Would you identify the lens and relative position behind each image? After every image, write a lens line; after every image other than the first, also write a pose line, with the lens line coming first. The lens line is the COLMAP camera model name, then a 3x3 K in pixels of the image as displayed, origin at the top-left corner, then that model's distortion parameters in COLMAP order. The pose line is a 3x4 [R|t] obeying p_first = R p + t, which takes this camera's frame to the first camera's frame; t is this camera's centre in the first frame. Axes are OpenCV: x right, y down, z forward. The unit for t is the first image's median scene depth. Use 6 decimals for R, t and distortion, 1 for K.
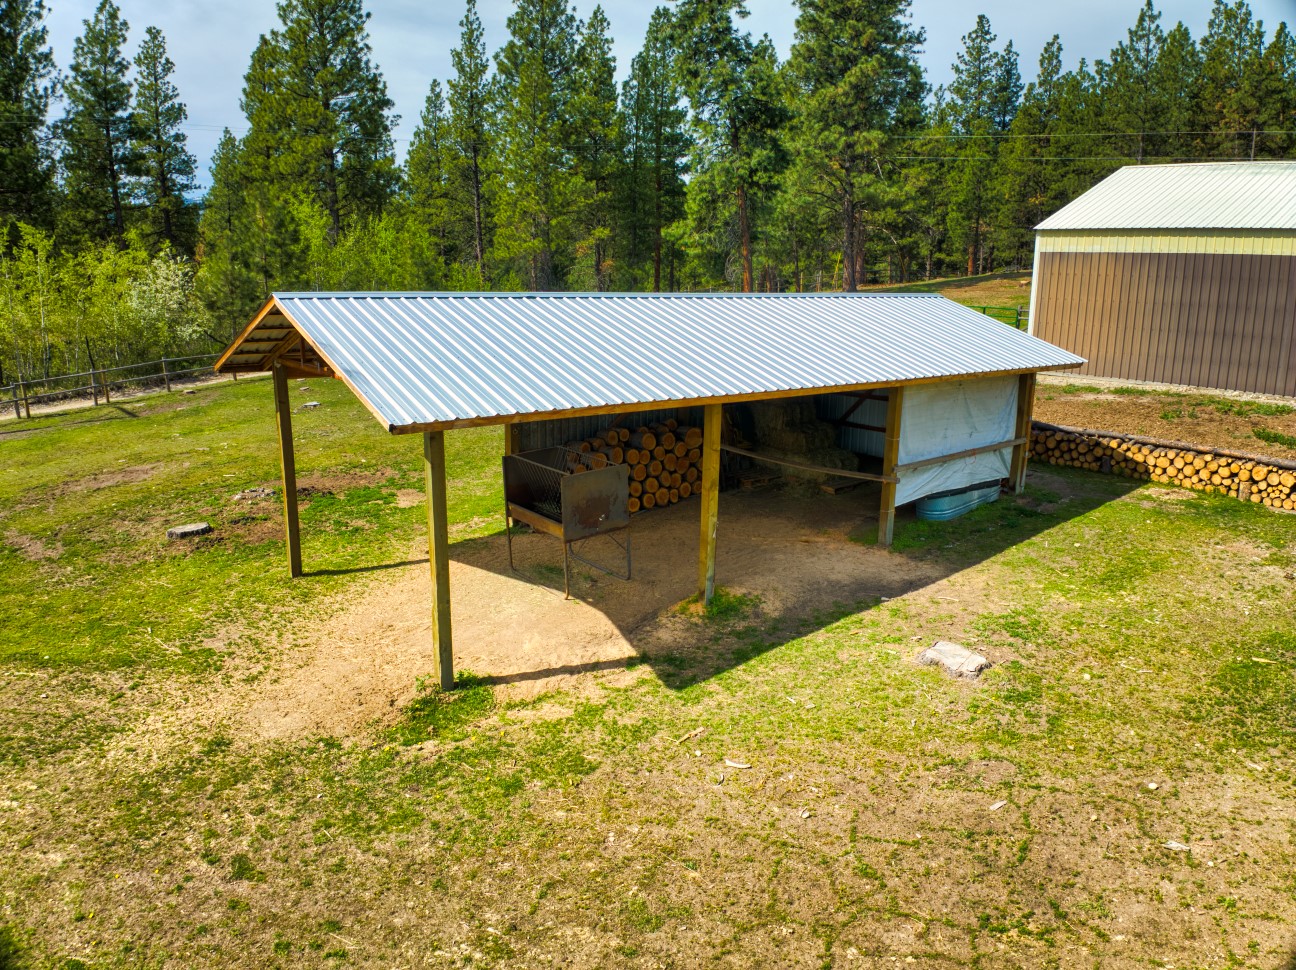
lens RADIAL K [[895.3, 0, 648.0], [0, 895.3, 485.0], [0, 0, 1]] dist [-0.018001, -0.075897]
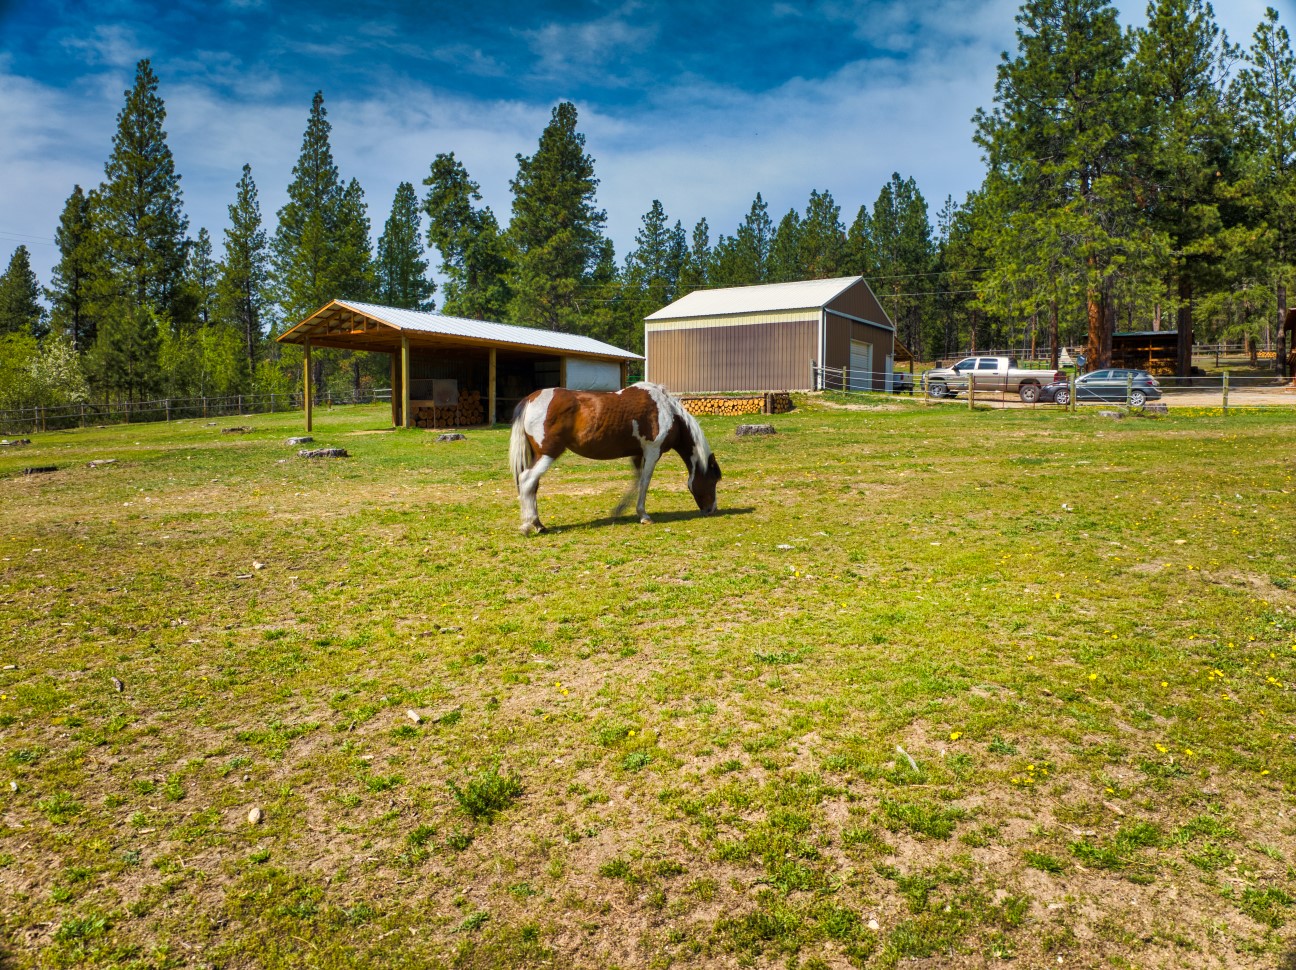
lens RADIAL K [[895.3, 0, 648.0], [0, 895.3, 485.0], [0, 0, 1]] dist [-0.018001, -0.075897]
pose [[0.954890, -0.023899, 0.295997, -0.050632], [0.072413, 0.985407, -0.154041, 0.133245], [-0.287996, 0.168526, 0.942686, -0.282468]]
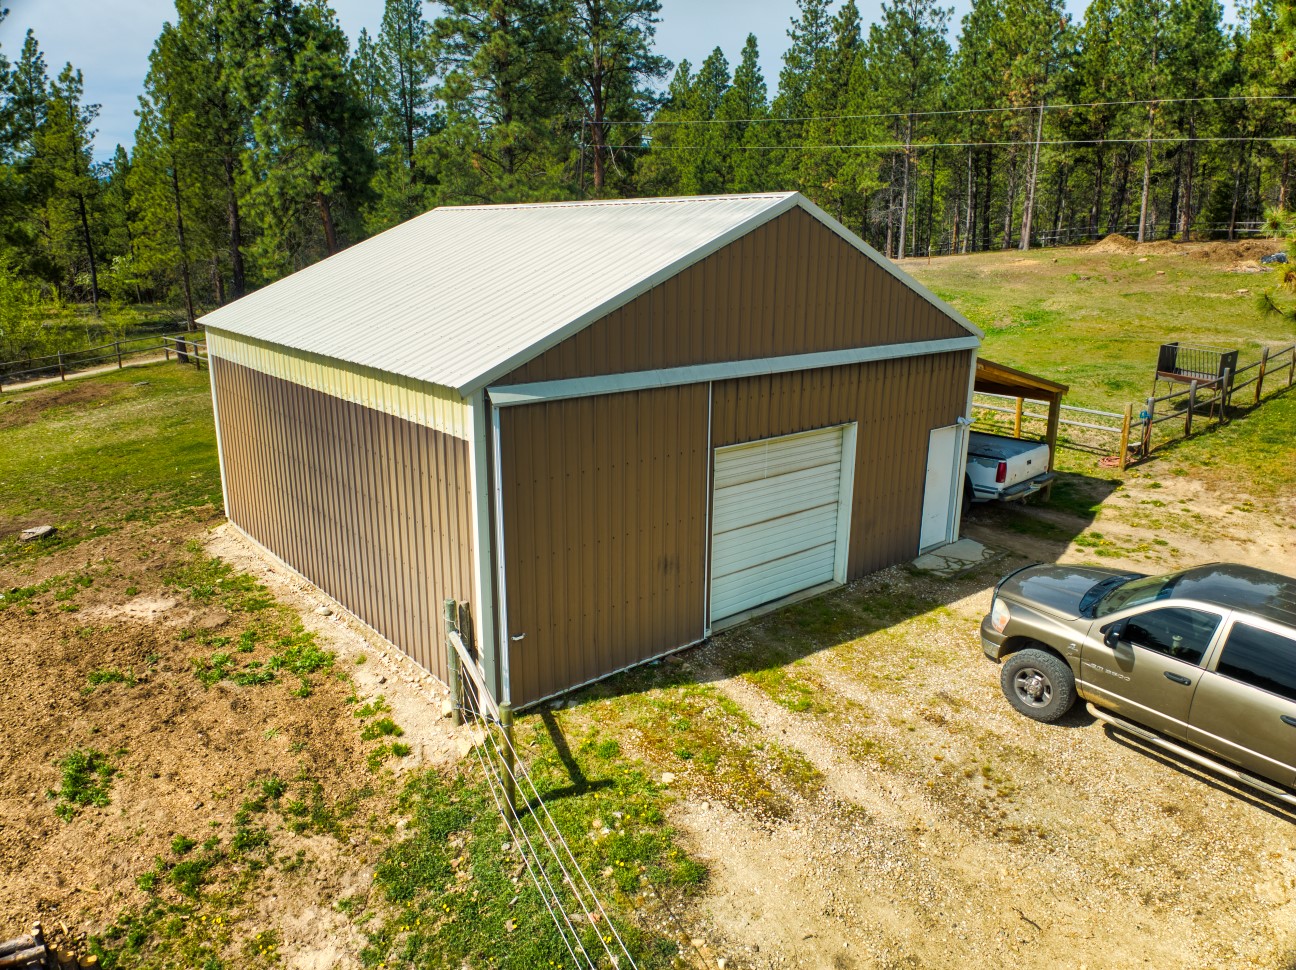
lens RADIAL K [[895.3, 0, 648.0], [0, 895.3, 485.0], [0, 0, 1]] dist [-0.018001, -0.075897]
pose [[0.999427, -0.012137, 0.031584, 0.281106], [0.010936, 0.999220, 0.037933, -0.069358], [-0.032020, -0.037566, 0.998781, 0.115060]]
